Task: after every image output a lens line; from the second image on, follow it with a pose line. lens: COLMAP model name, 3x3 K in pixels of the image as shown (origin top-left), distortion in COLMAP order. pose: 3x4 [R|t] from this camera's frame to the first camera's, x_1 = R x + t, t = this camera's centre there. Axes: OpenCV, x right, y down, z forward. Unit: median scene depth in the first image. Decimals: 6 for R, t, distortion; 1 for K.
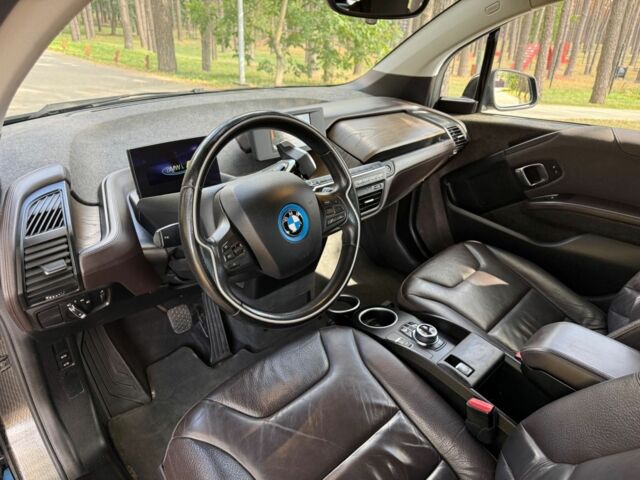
lens RADIAL K [[444.3, 0, 324.8], [0, 444.3, 250.3], [0, 0, 1]] dist [0.062709, -0.098729]
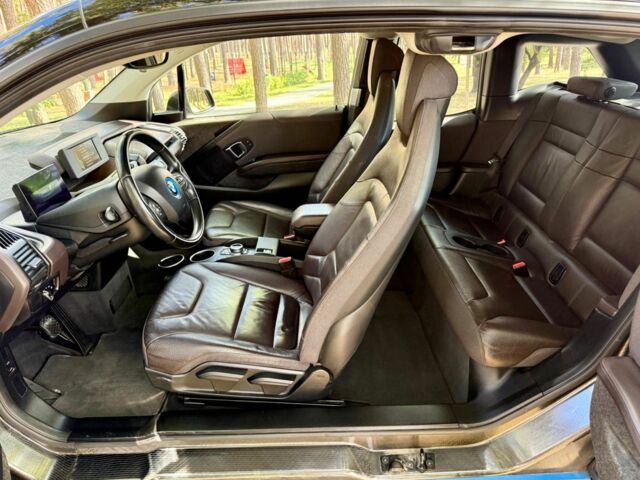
lens RADIAL K [[444.3, 0, 324.8], [0, 444.3, 250.3], [0, 0, 1]] dist [0.062709, -0.098729]
pose [[0.696239, -0.360648, 0.620632, -0.445245], [0.377331, 0.919406, 0.110966, 0.103063], [-0.610632, 0.156925, 0.776211, -0.372804]]
